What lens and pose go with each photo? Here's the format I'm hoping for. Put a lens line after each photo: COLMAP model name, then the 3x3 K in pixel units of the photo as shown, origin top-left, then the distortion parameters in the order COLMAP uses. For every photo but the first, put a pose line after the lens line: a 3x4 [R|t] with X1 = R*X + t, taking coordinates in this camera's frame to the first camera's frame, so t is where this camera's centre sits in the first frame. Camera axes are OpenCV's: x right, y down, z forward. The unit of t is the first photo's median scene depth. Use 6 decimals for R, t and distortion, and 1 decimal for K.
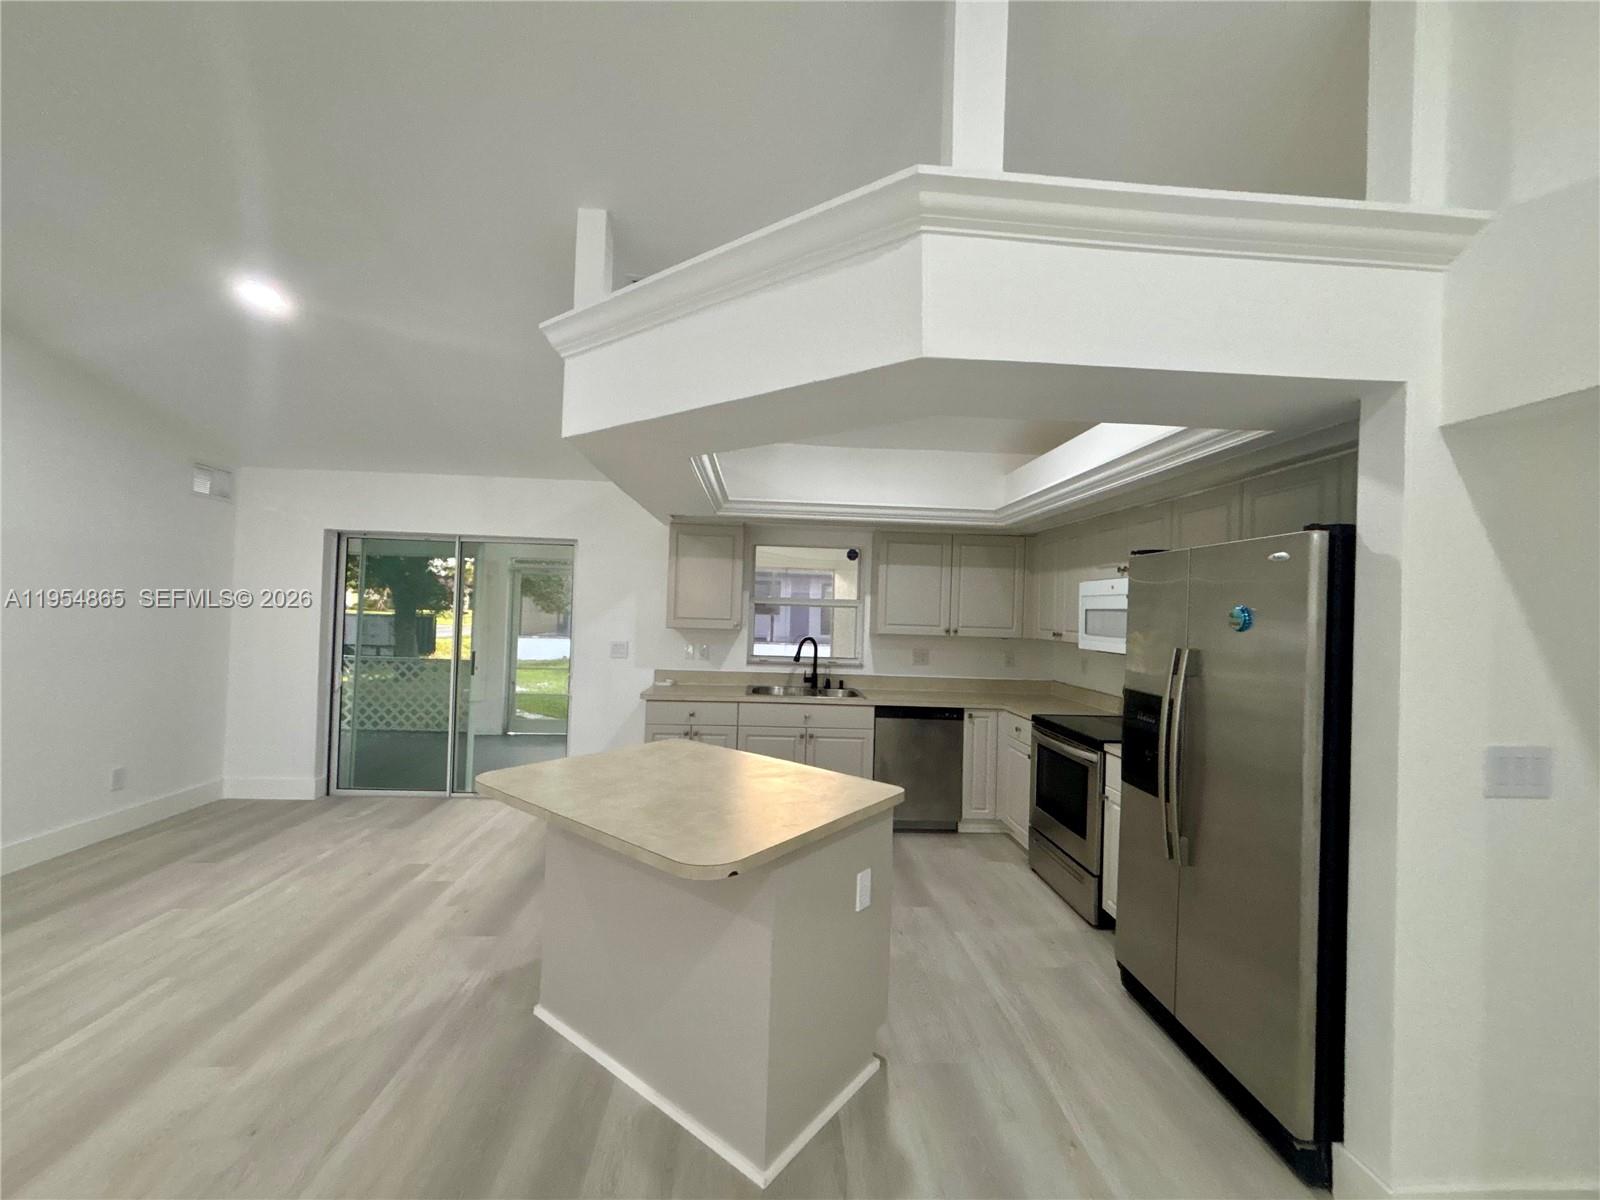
lens RADIAL K [[641.9, 0, 790.7], [0, 641.9, 601.0], [0, 0, 1]] dist [0.012887, 0.000043]
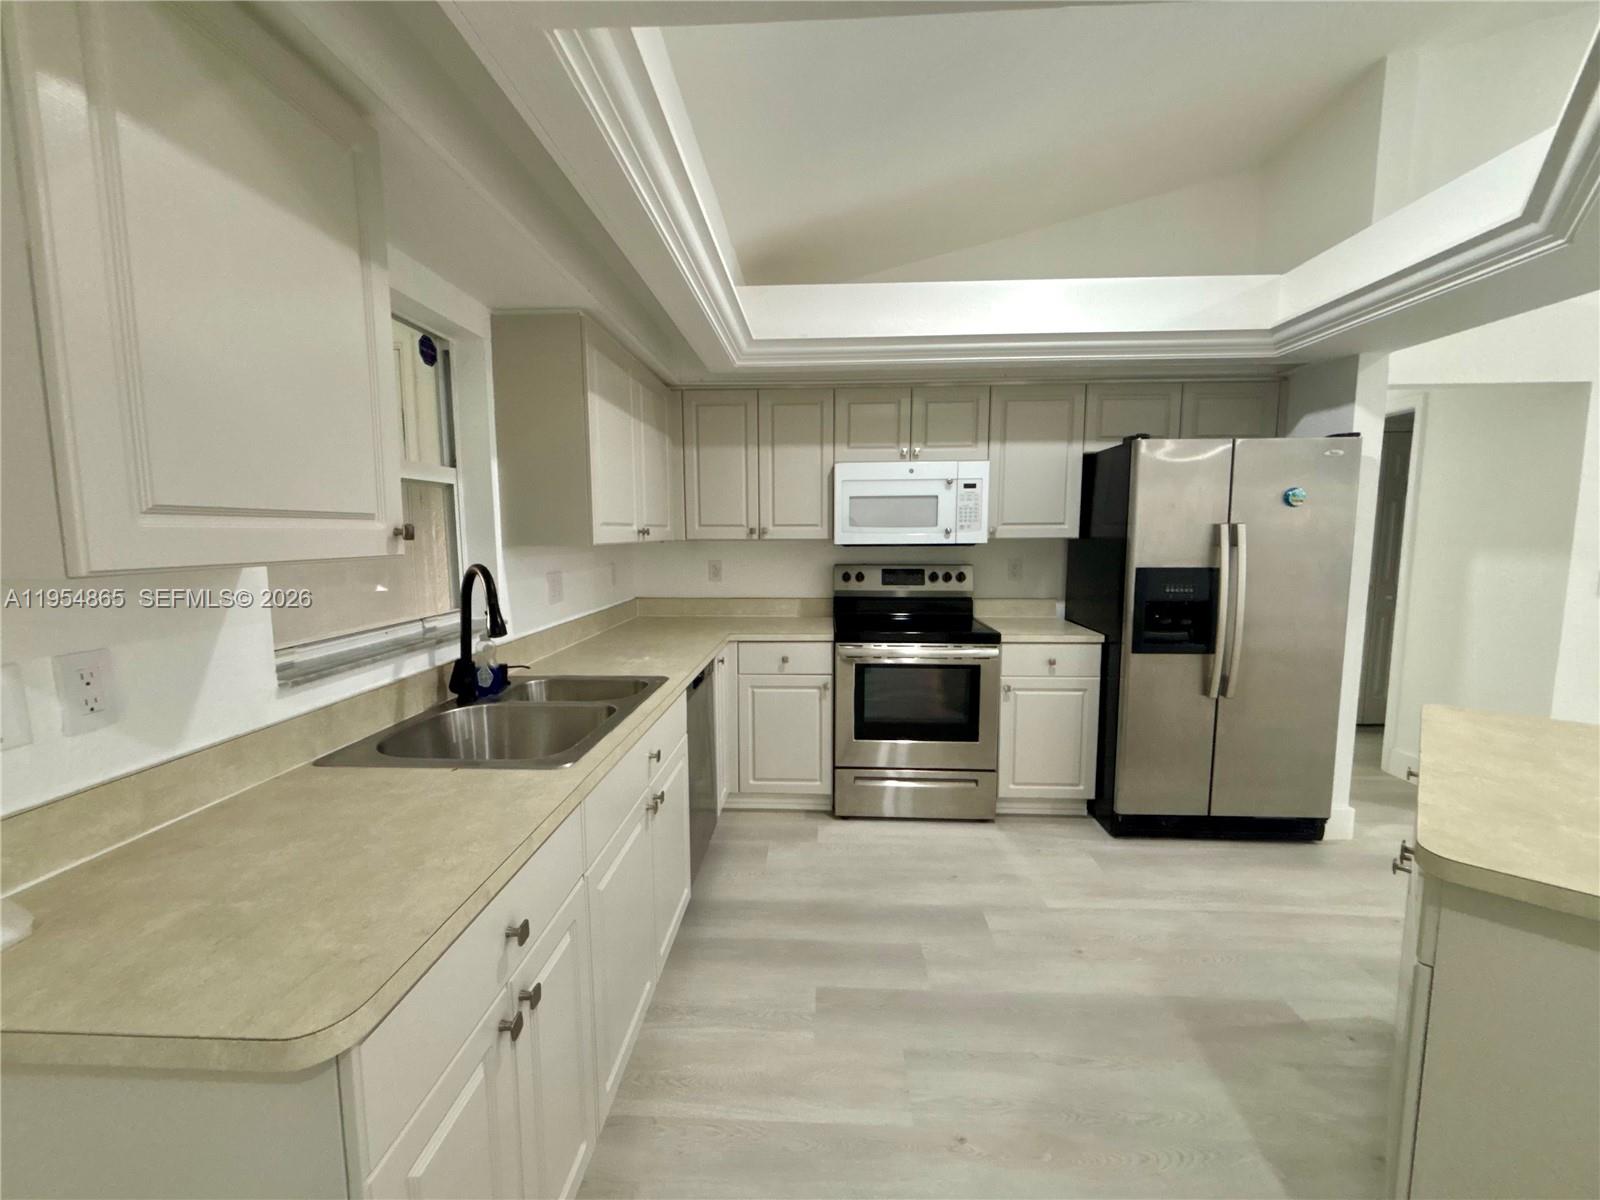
lens RADIAL K [[642.6, 0, 797.1], [0, 642.6, 601.6], [0, 0, 1]] dist [0.001083, -0.000279]
pose [[0.096368, -0.139122, 0.985575, -0.337642], [-0.003936, 0.990123, 0.140148, 0.027394], [-0.995338, -0.017385, 0.094869, 0.852005]]
